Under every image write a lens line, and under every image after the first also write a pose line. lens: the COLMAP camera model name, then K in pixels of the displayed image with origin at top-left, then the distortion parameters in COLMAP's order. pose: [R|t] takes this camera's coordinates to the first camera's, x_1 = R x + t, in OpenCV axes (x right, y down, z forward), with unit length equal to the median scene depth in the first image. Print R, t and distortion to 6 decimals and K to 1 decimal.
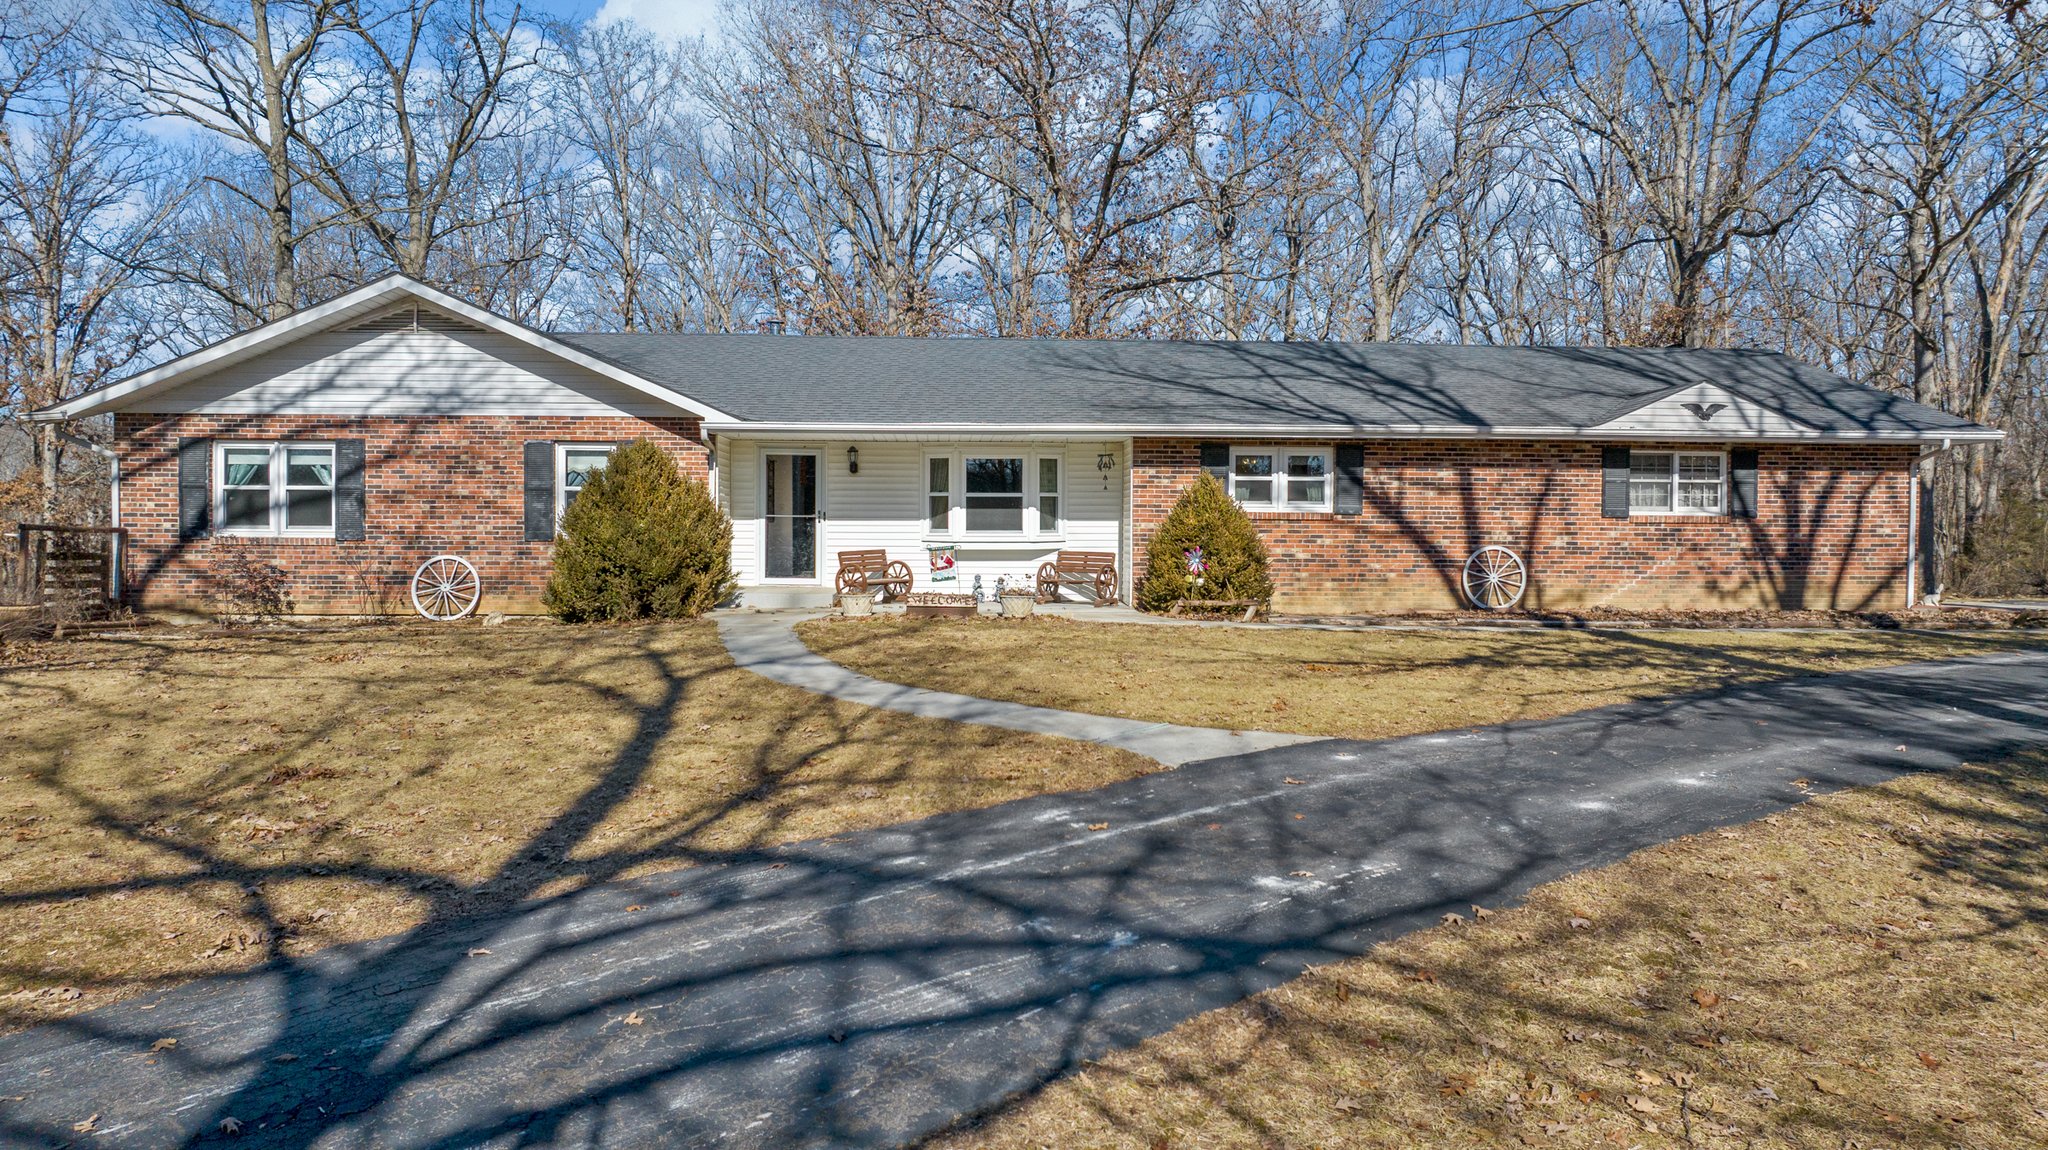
lens RADIAL K [[1441.5, 0, 1021.7], [0, 1441.5, 543.6], [0, 0, 1]] dist [-0.010608, -0.002339]
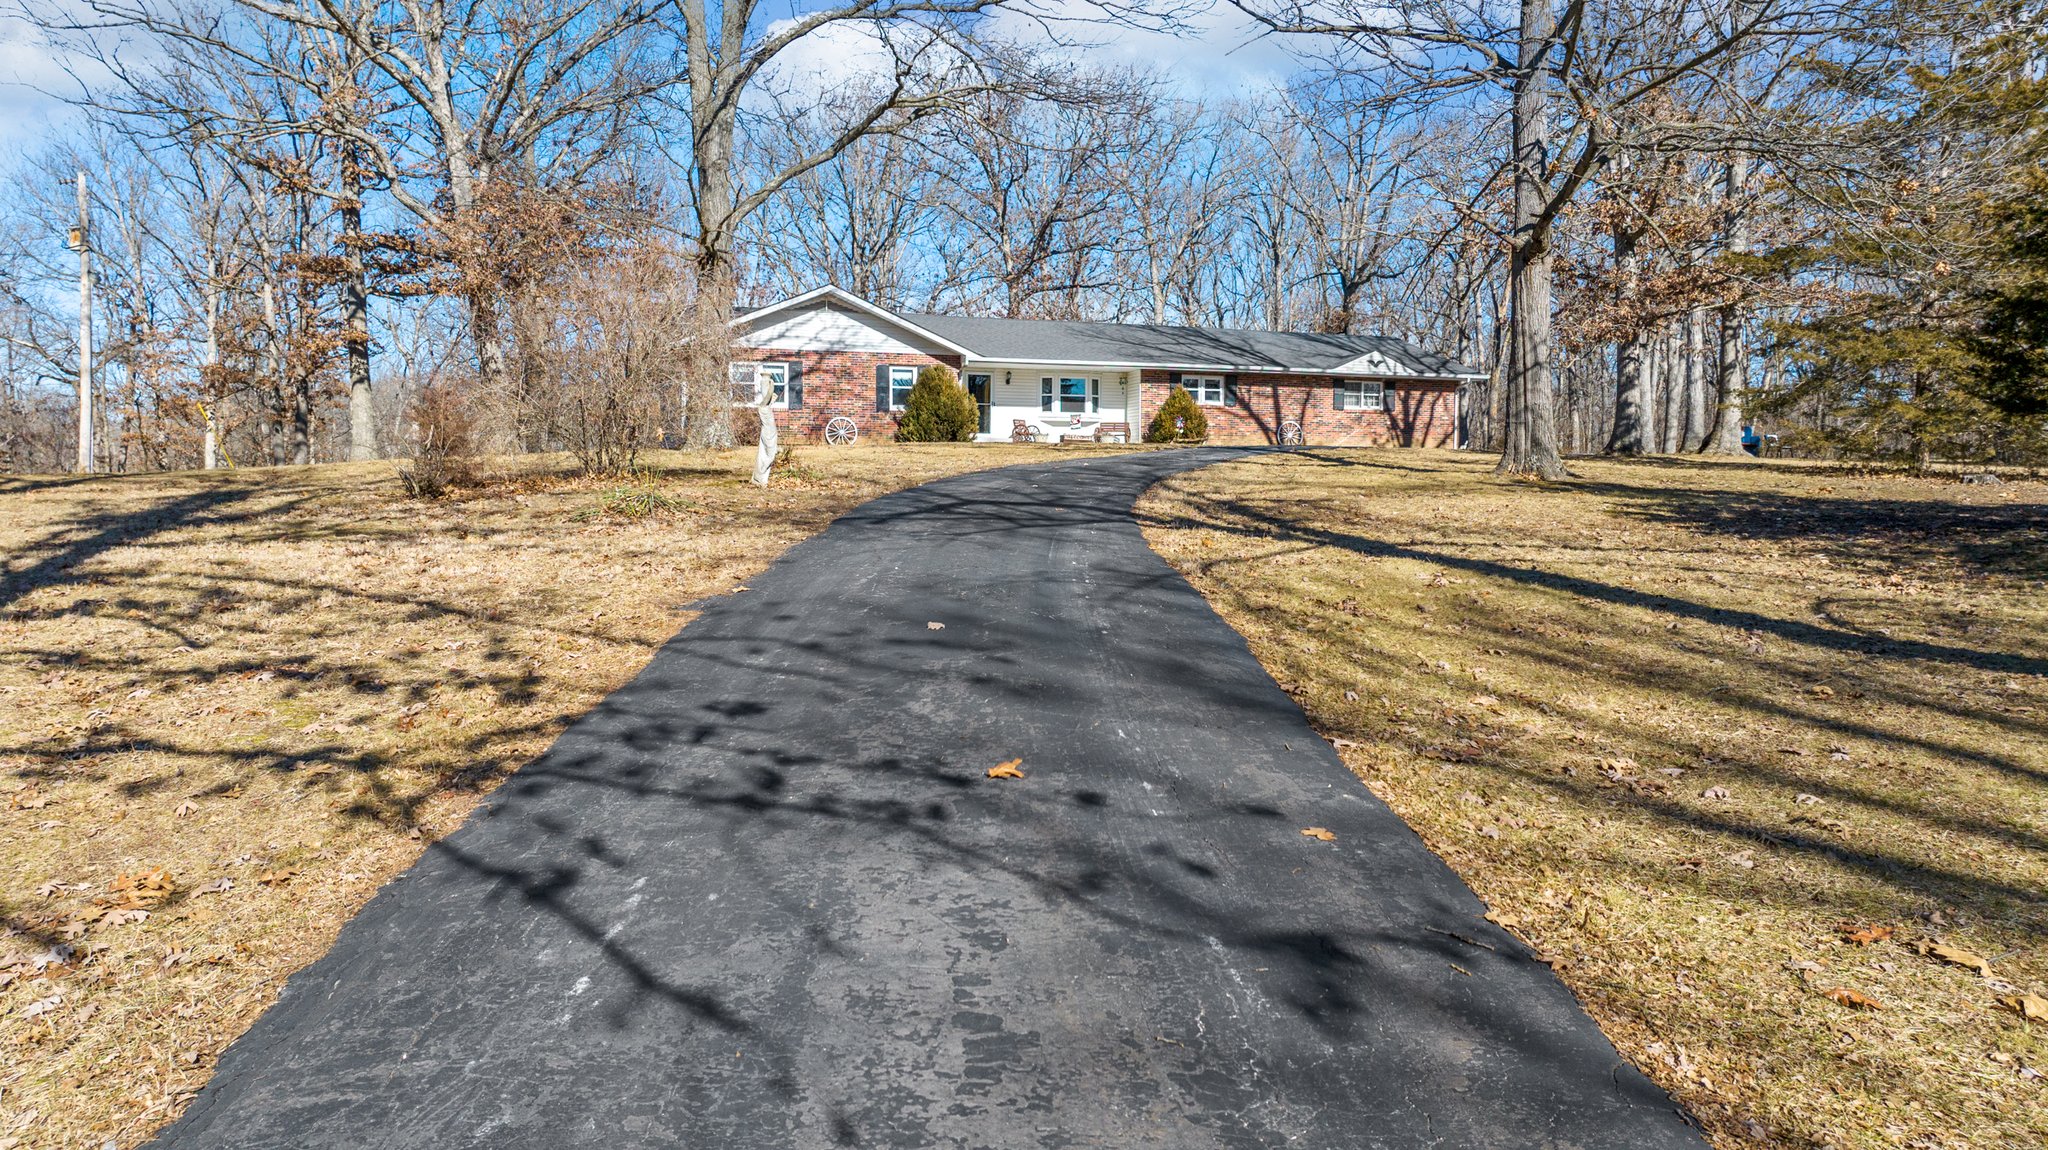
lens RADIAL K [[1441.5, 0, 1021.7], [0, 1441.5, 543.6], [0, 0, 1]] dist [-0.010608, -0.002339]
pose [[0.966654, -0.008020, 0.255961, -0.674206], [0.002030, 0.999718, 0.023660, 0.142099], [-0.256079, -0.022352, 0.966397, -1.111148]]
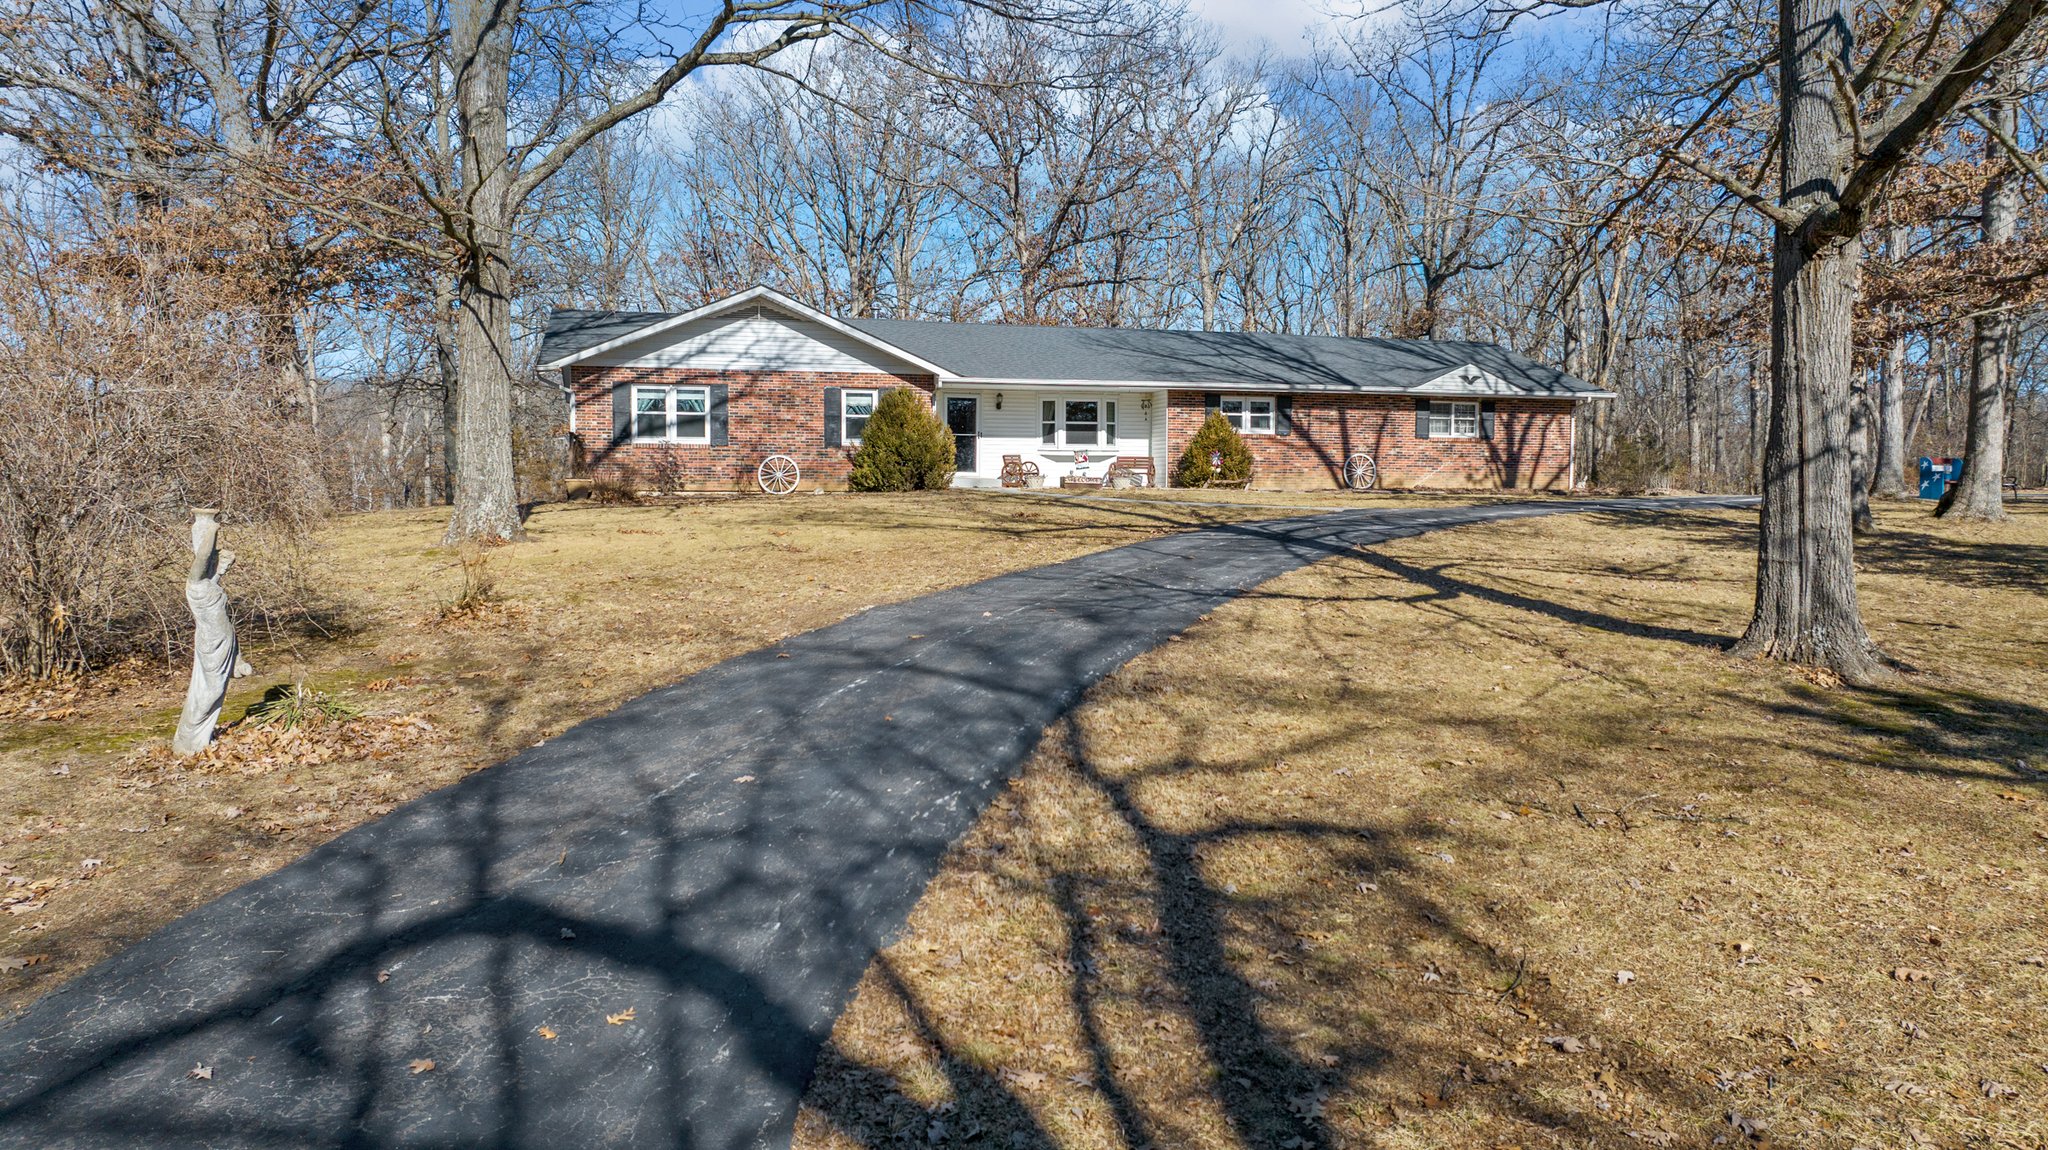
lens RADIAL K [[1441.5, 0, 1021.7], [0, 1441.5, 543.6], [0, 0, 1]] dist [-0.010608, -0.002339]
pose [[0.978269, -0.008085, 0.207183, -0.460564], [0.001706, 0.999520, 0.030948, 0.057931], [-0.207334, -0.029922, 0.977813, -0.675487]]
